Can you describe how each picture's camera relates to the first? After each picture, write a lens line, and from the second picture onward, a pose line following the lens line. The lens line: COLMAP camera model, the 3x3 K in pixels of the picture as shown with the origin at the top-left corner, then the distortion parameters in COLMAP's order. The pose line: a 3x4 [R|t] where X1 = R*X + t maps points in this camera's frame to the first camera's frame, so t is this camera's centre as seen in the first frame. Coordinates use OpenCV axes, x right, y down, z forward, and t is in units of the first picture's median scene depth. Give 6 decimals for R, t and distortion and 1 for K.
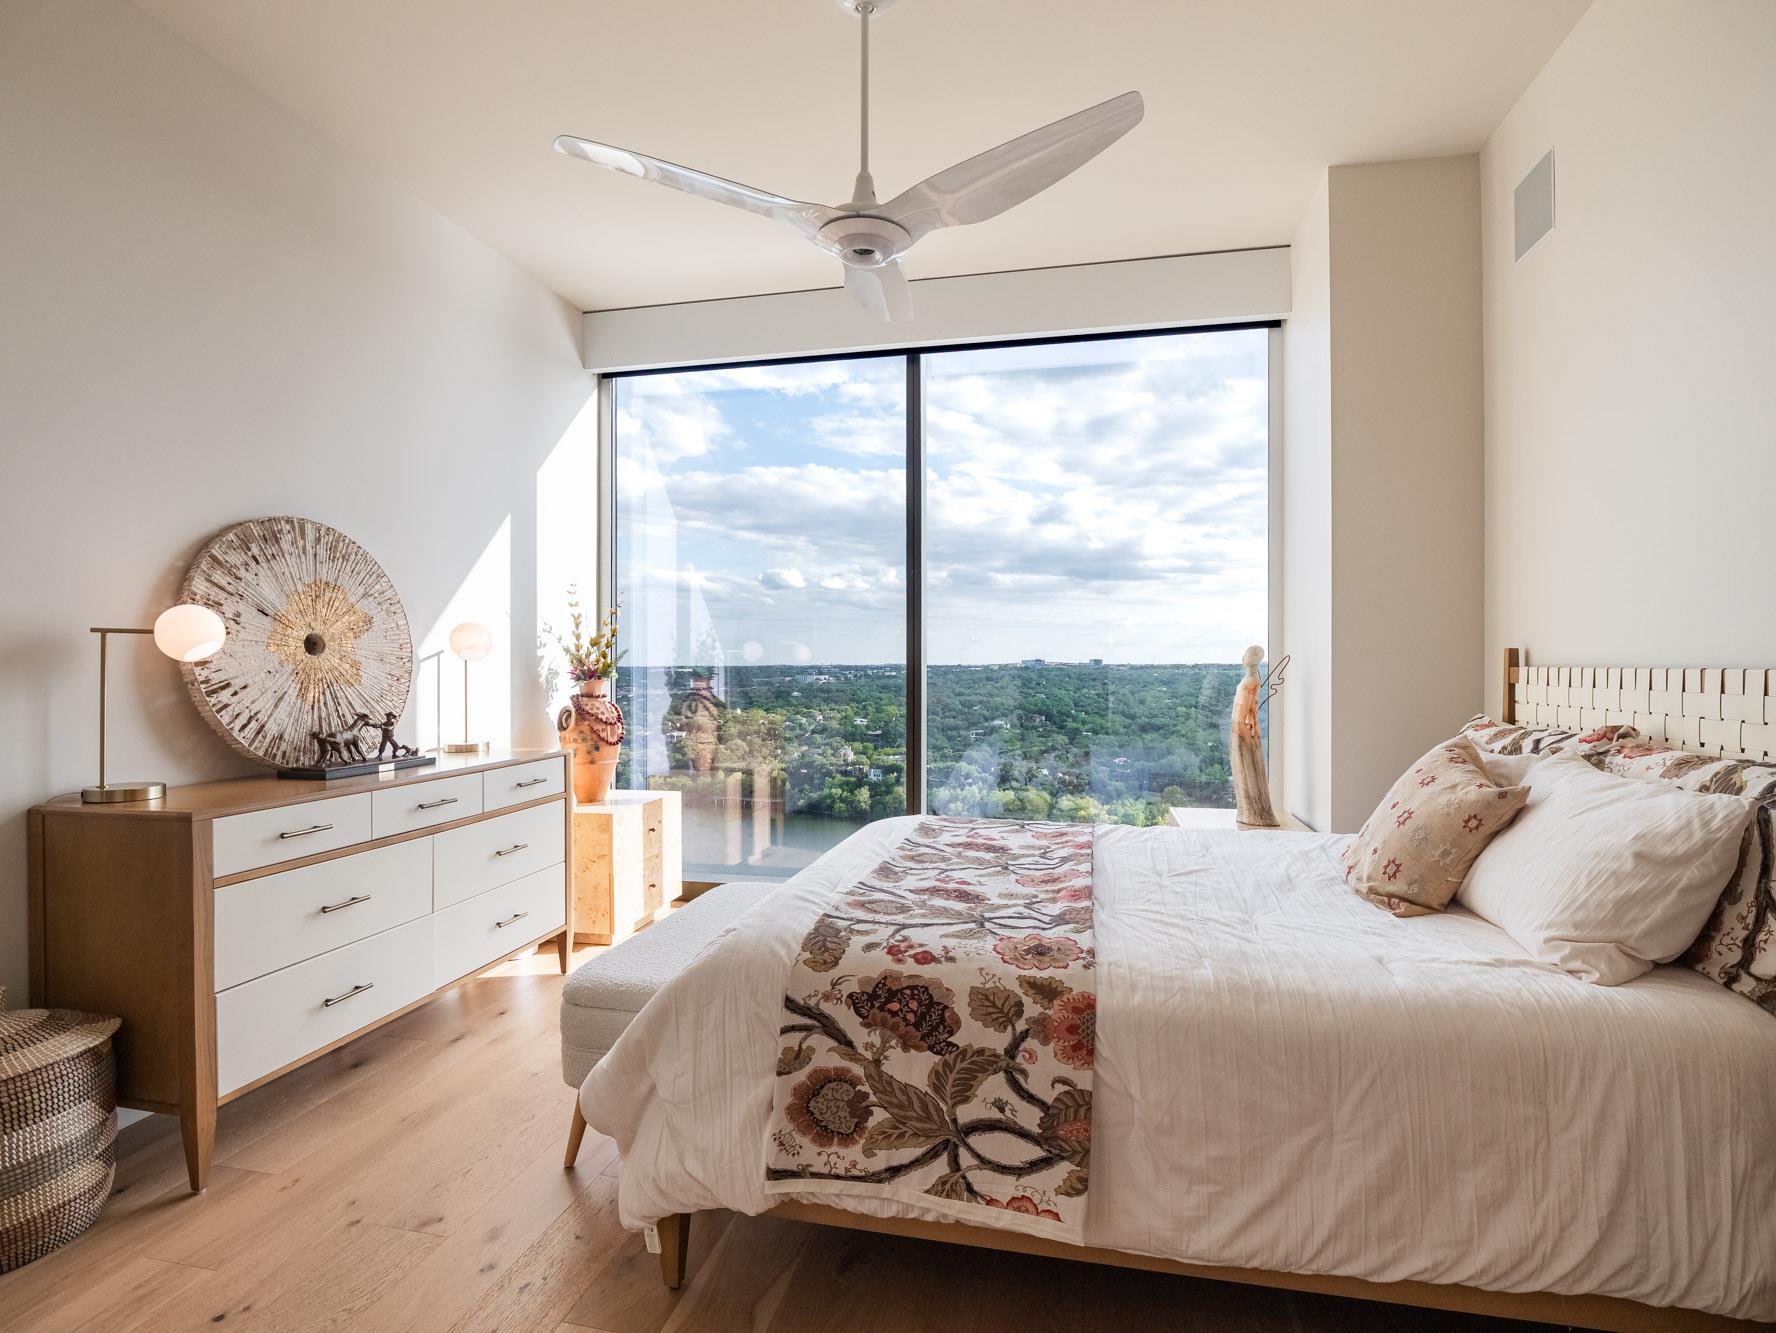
lens RADIAL K [[878.4, 0, 894.0], [0, 878.4, 668.2], [0, 0, 1]] dist [-0.002010, -0.002139]
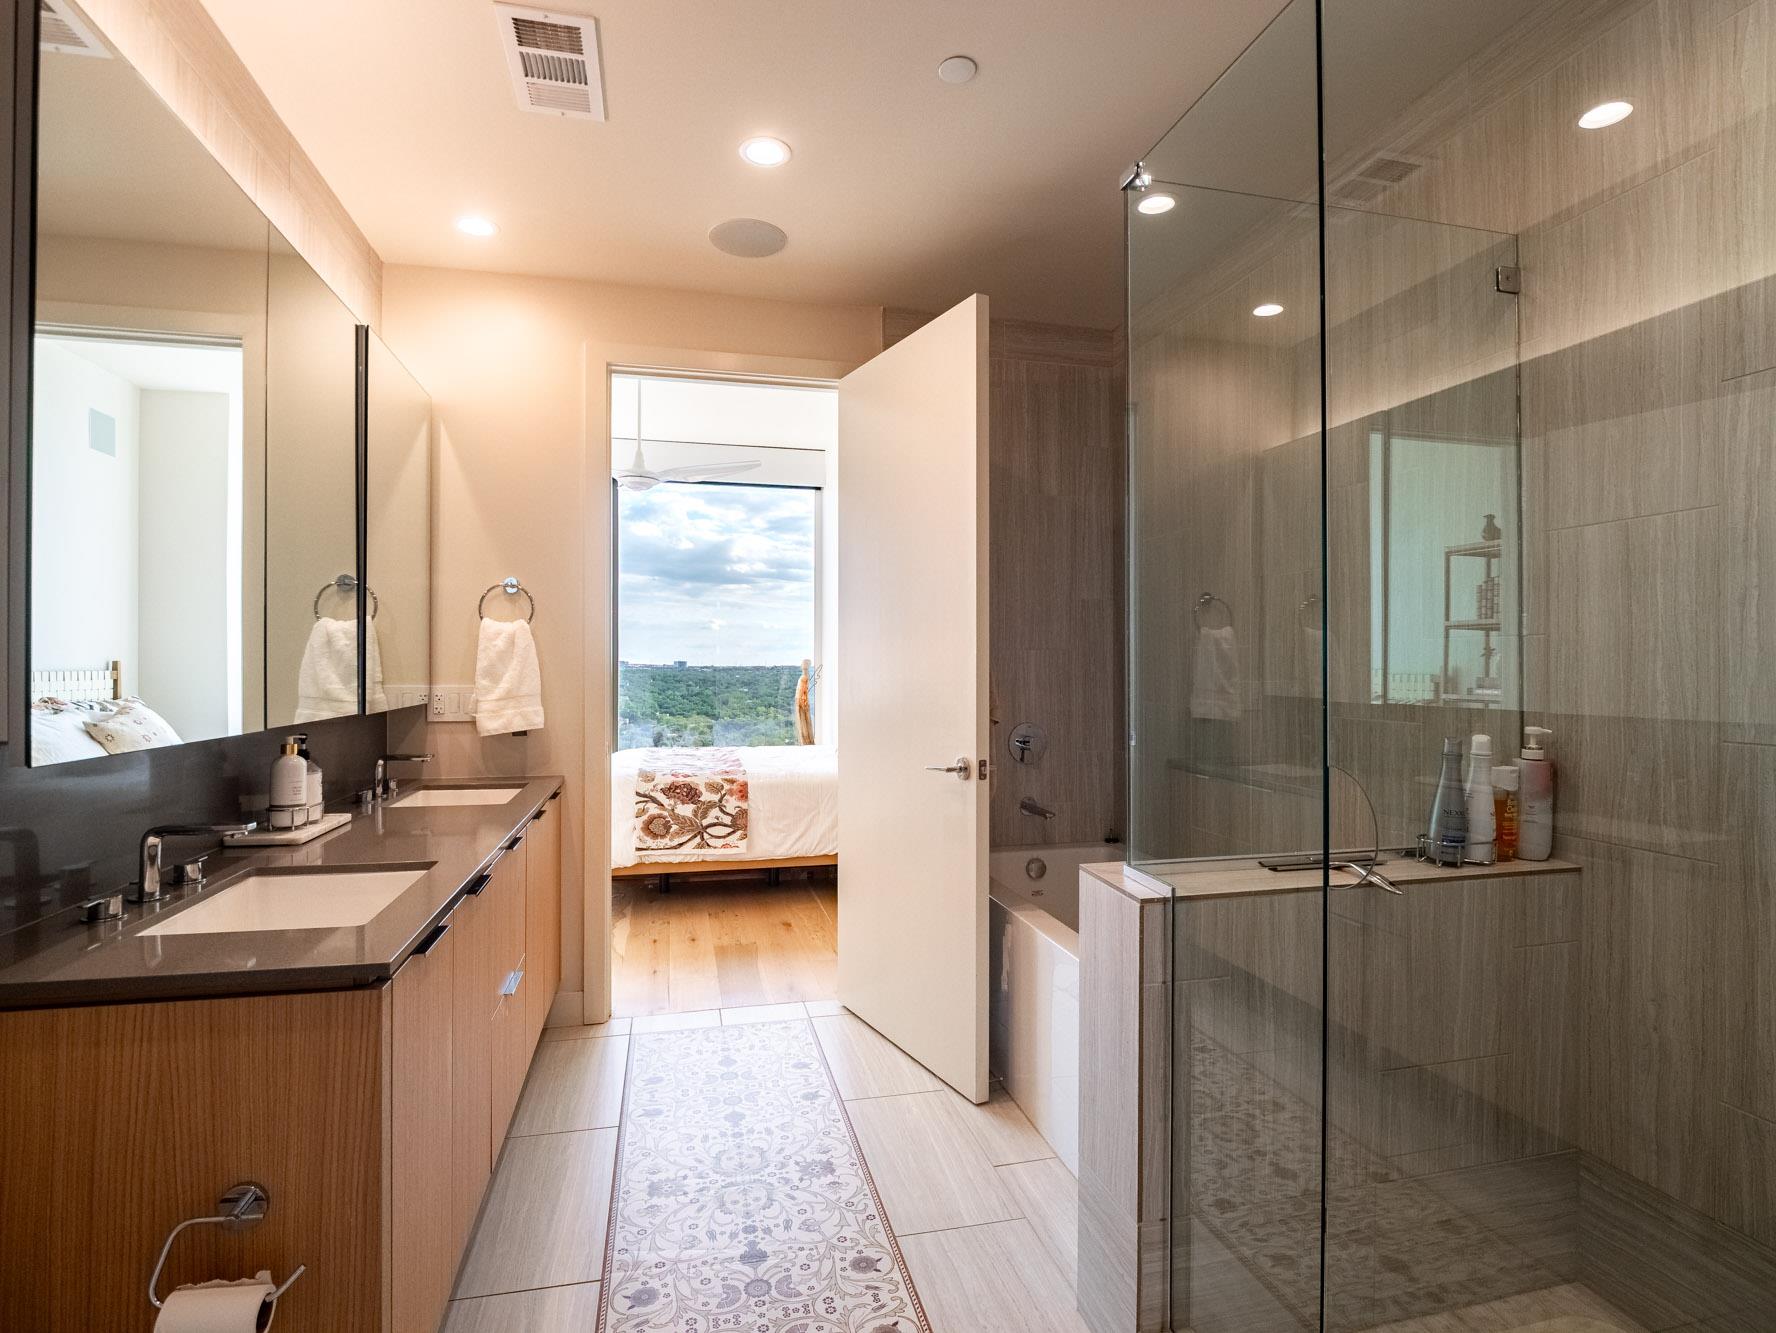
lens RADIAL K [[914.0, 0, 888.0], [0, 914.0, 666.5], [0, 0, 1]] dist [-0.002021, -0.000478]
pose [[0.901073, -0.002372, 0.433660, -0.681167], [0.003844, 0.999989, -0.002517, -0.004918], [-0.433650, 0.003935, 0.901073, -1.990783]]
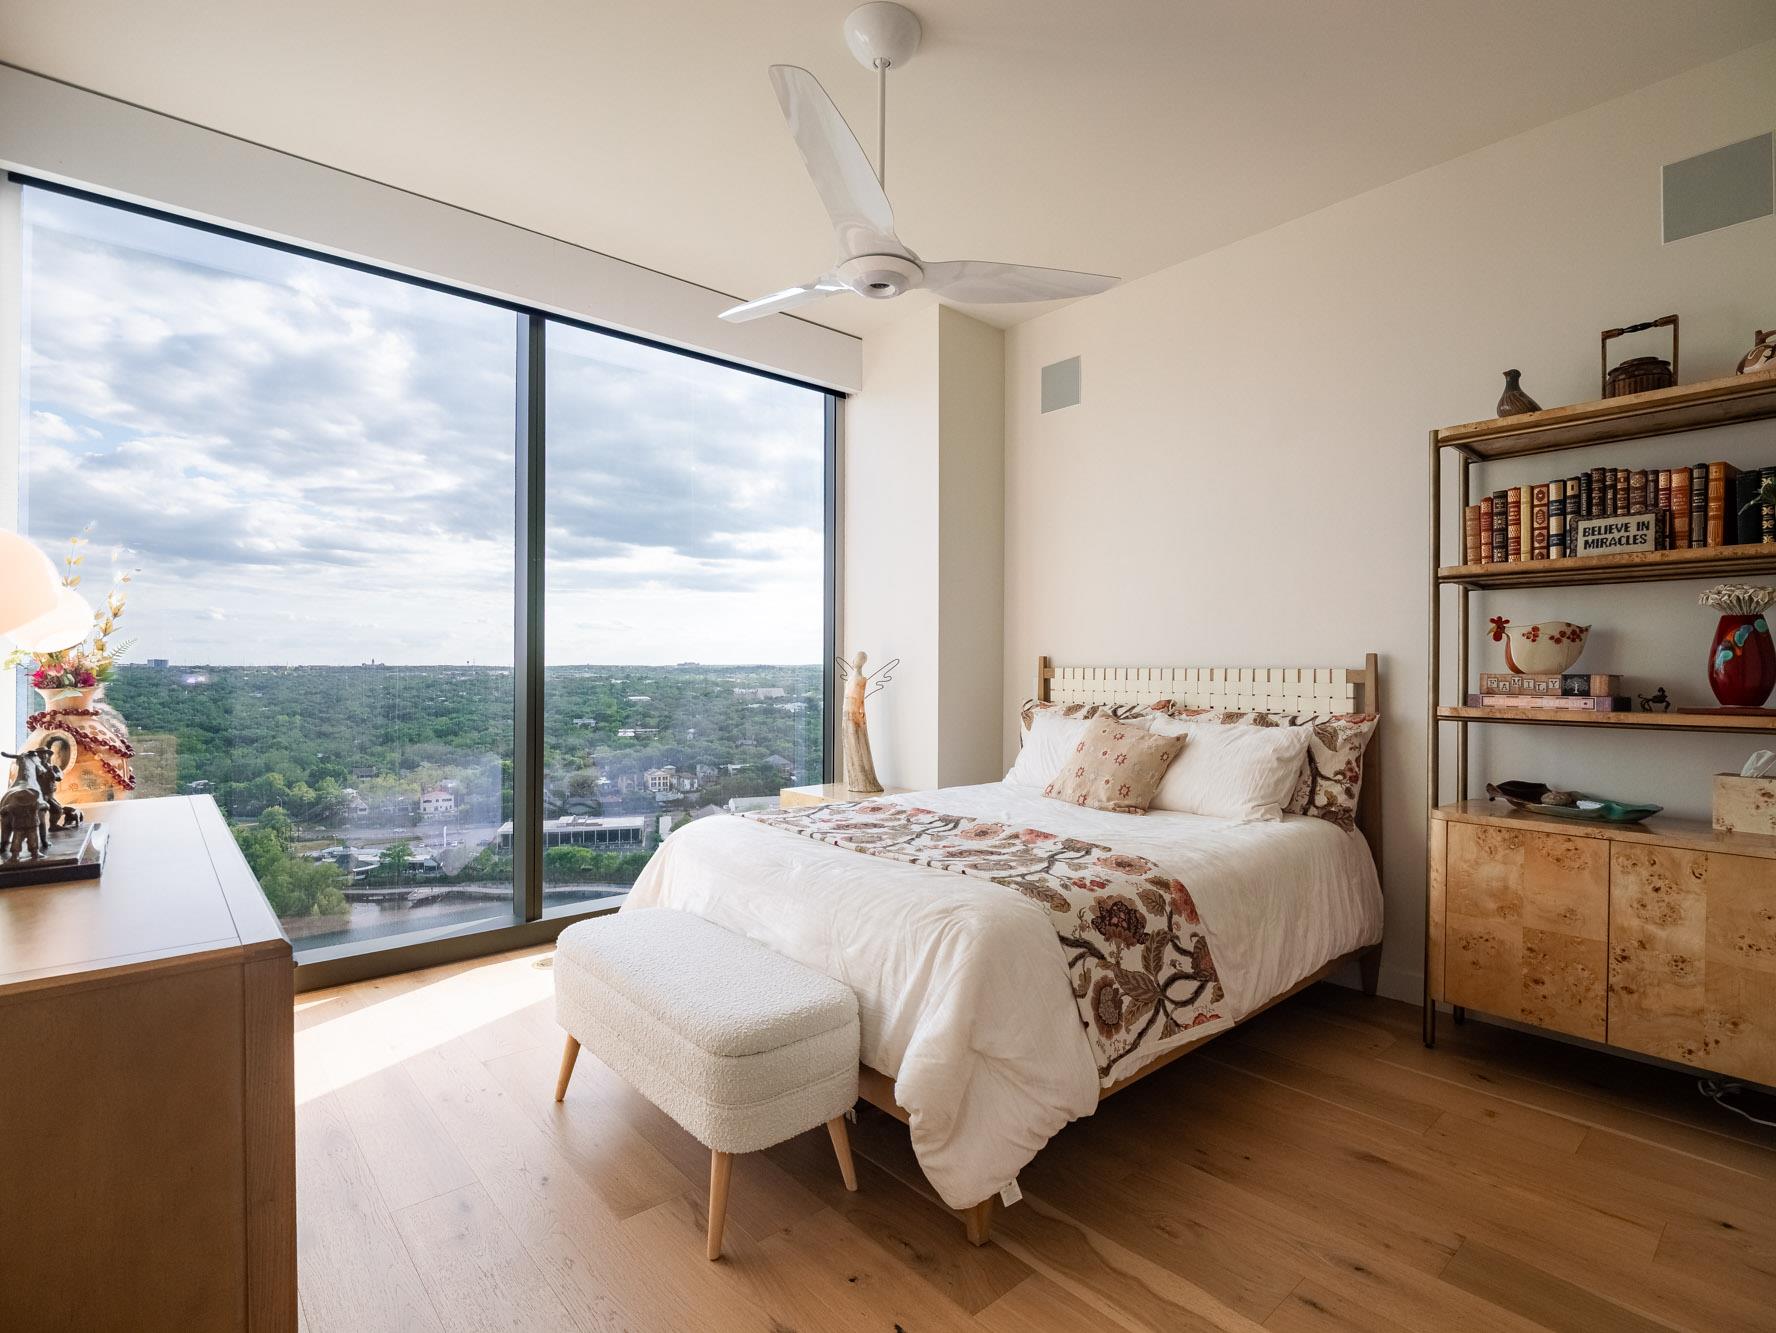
lens RADIAL K [[878.4, 0, 894.0], [0, 878.4, 668.2], [0, 0, 1]] dist [-0.002010, -0.002139]
pose [[0.582017, 0.003638, 0.813168, -1.312756], [-0.001513, 0.999993, -0.003391, 0.007797], [-0.813175, 0.000743, 0.582019, 0.509730]]
